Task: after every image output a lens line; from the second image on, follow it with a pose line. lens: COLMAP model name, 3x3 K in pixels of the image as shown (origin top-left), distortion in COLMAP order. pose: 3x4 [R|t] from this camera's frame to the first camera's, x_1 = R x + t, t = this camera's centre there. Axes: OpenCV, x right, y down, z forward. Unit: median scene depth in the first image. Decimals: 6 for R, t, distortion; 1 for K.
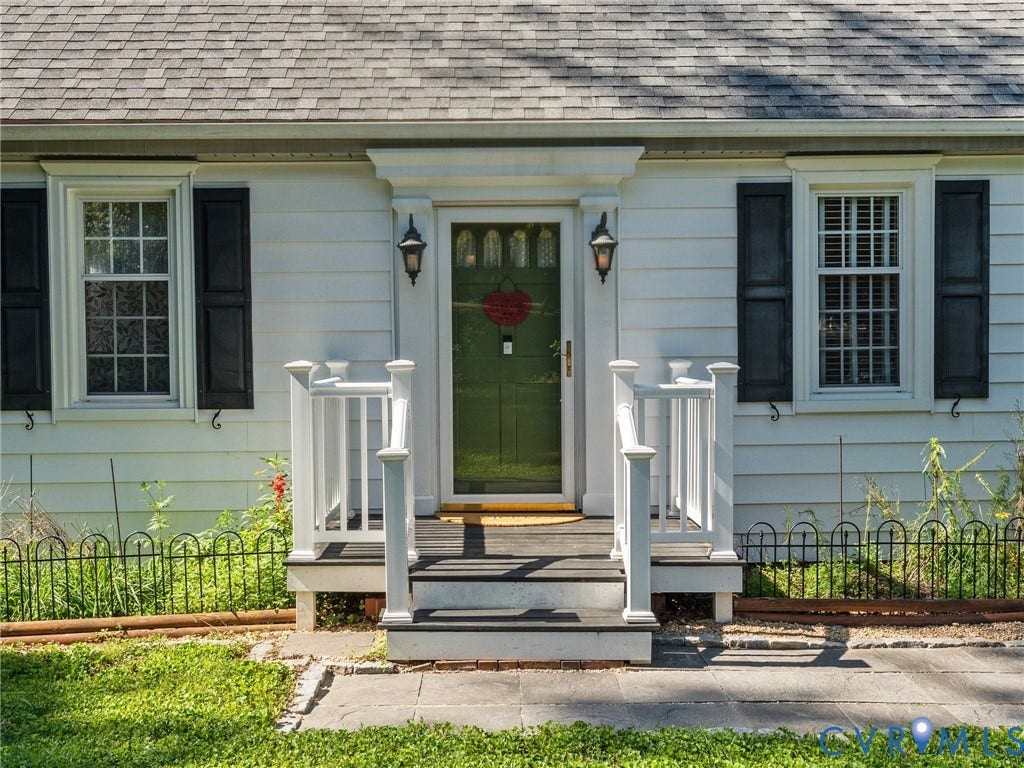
lens RADIAL K [[1160.5, 0, 512.0], [0, 1160.5, 384.0], [0, 0, 1]] dist [0.004457, 0.012913]
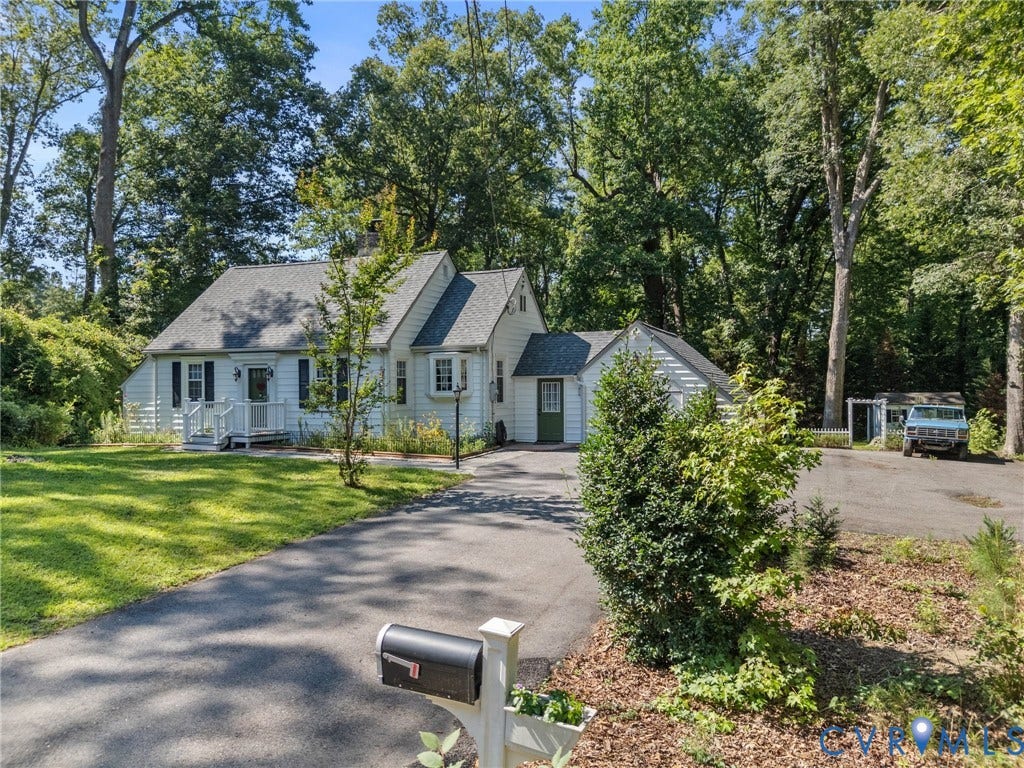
lens RADIAL K [[752.3, 0, 512.0], [0, 752.3, 384.0], [0, 0, 1]] dist [0.118929, -0.170247]
pose [[0.914068, 0.004933, -0.405531, 2.127981], [-0.017983, 0.999436, -0.028376, -0.009354], [0.405162, 0.033230, 0.913641, -1.336277]]
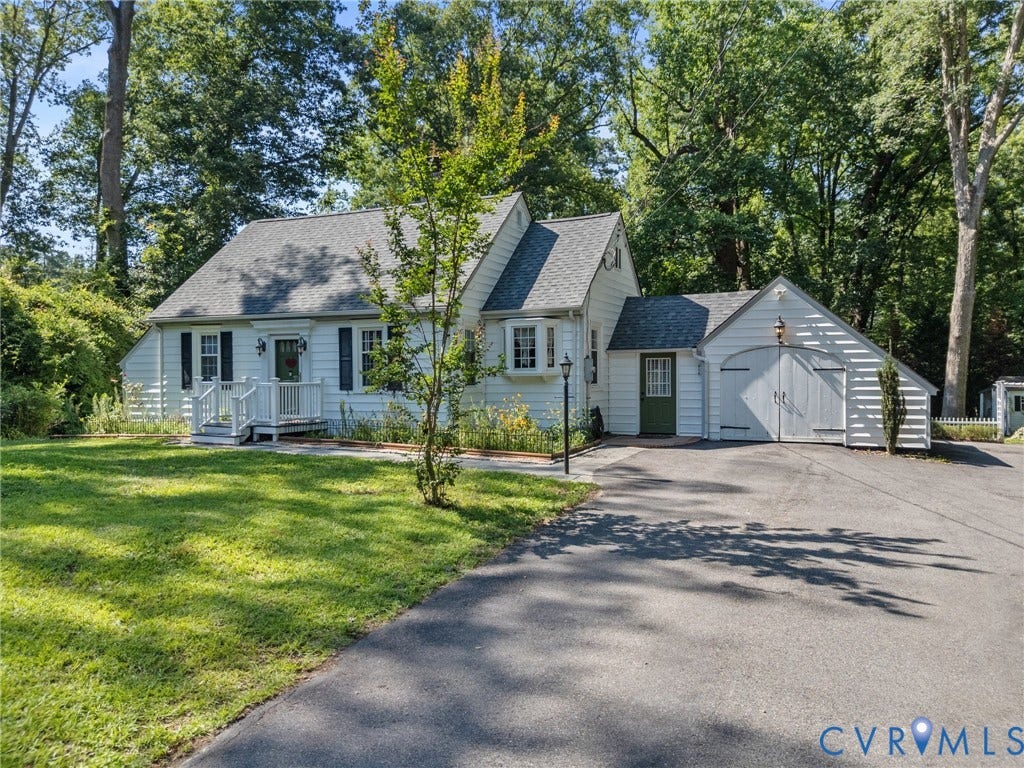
lens RADIAL K [[752.3, 0, 512.0], [0, 752.3, 384.0], [0, 0, 1]] dist [0.118929, -0.170247]
pose [[0.902358, 0.012597, -0.430803, 1.650257], [-0.019998, 0.999720, -0.012655, 0.015713], [0.430523, 0.020034, 0.902357, -0.835433]]
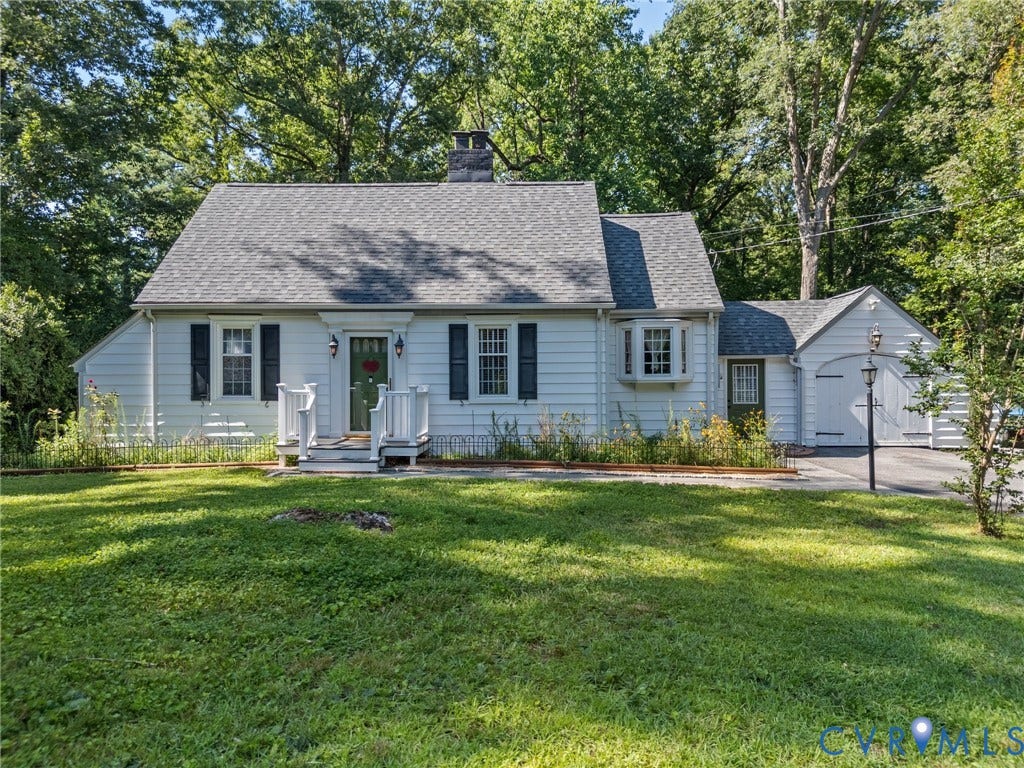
lens RADIAL K [[752.3, 0, 512.0], [0, 752.3, 384.0], [0, 0, 1]] dist [0.118929, -0.170247]
pose [[0.999063, 0.007637, -0.042596, 0.430295], [-0.008895, 0.999527, -0.029425, 0.030089], [0.042352, 0.029777, 0.998659, -0.857125]]
